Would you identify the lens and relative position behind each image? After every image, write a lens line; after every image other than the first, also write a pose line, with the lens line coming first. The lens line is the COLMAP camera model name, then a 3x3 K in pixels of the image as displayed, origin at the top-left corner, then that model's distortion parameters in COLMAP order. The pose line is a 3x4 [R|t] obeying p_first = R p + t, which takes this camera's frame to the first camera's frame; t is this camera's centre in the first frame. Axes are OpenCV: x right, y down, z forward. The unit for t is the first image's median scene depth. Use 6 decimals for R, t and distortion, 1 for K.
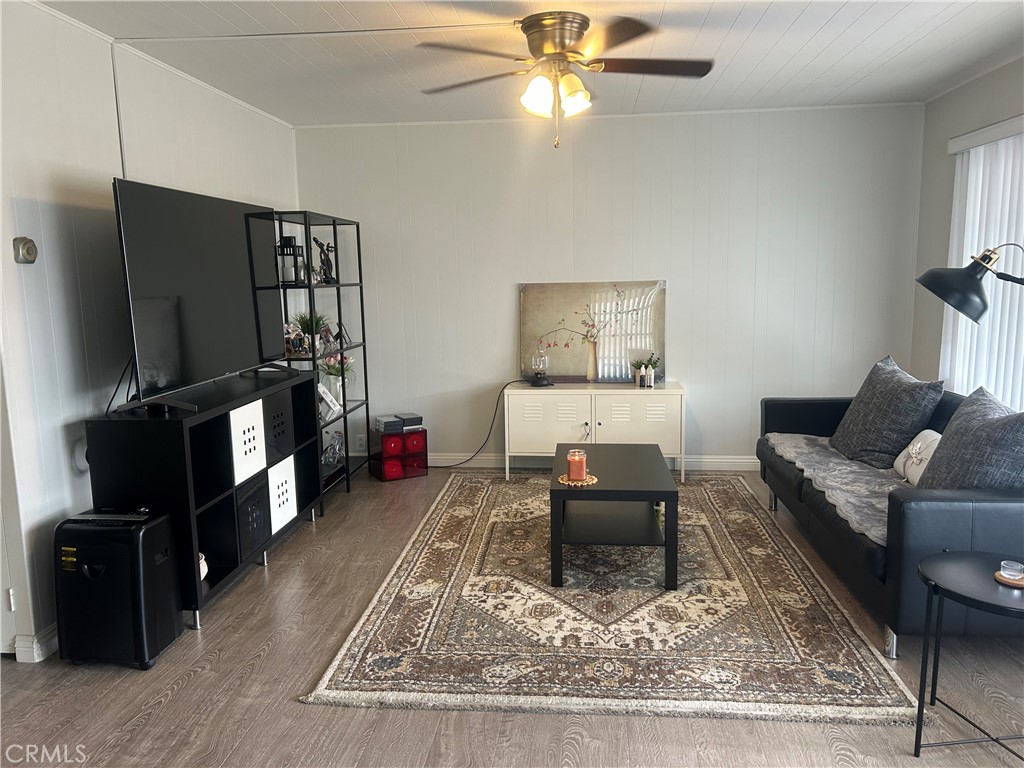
lens RADIAL K [[774.9, 0, 509.9], [0, 774.9, 382.1], [0, 0, 1]] dist [0.087532, -0.059321]
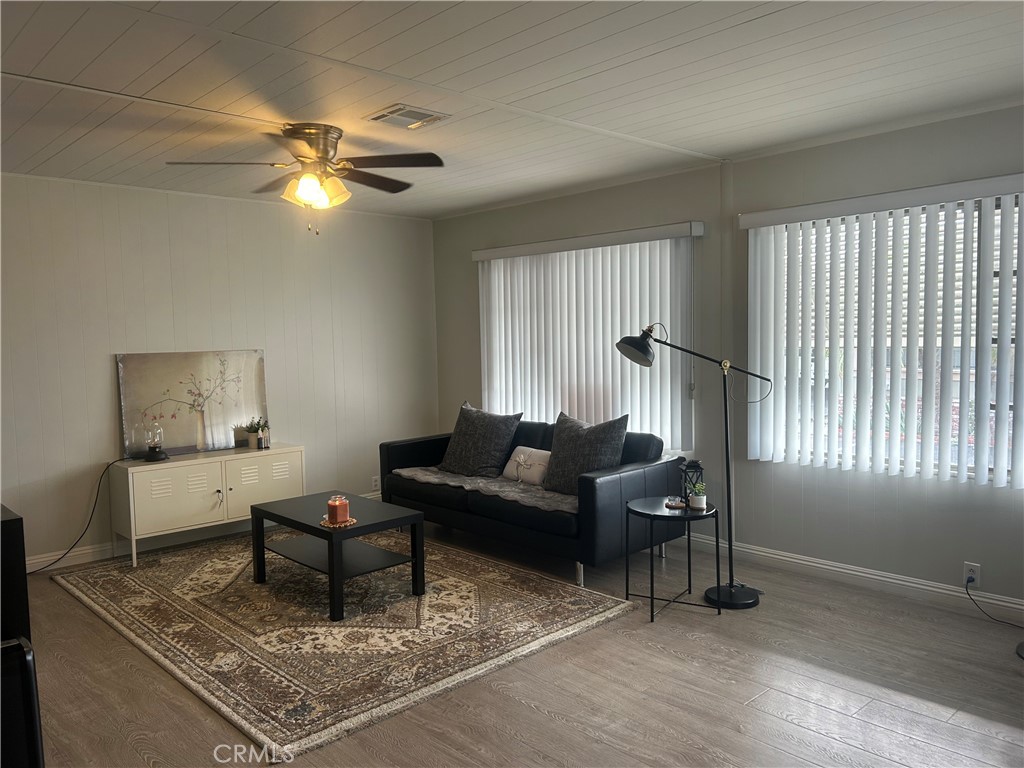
lens RADIAL K [[774.9, 0, 508.7], [0, 774.9, 376.8], [0, 0, 1]] dist [0.087532, -0.059321]
pose [[0.666800, -0.038934, 0.744219, -0.573242], [0.115482, 0.991970, -0.051573, 0.004235], [-0.736235, 0.120332, 0.665942, 0.037928]]
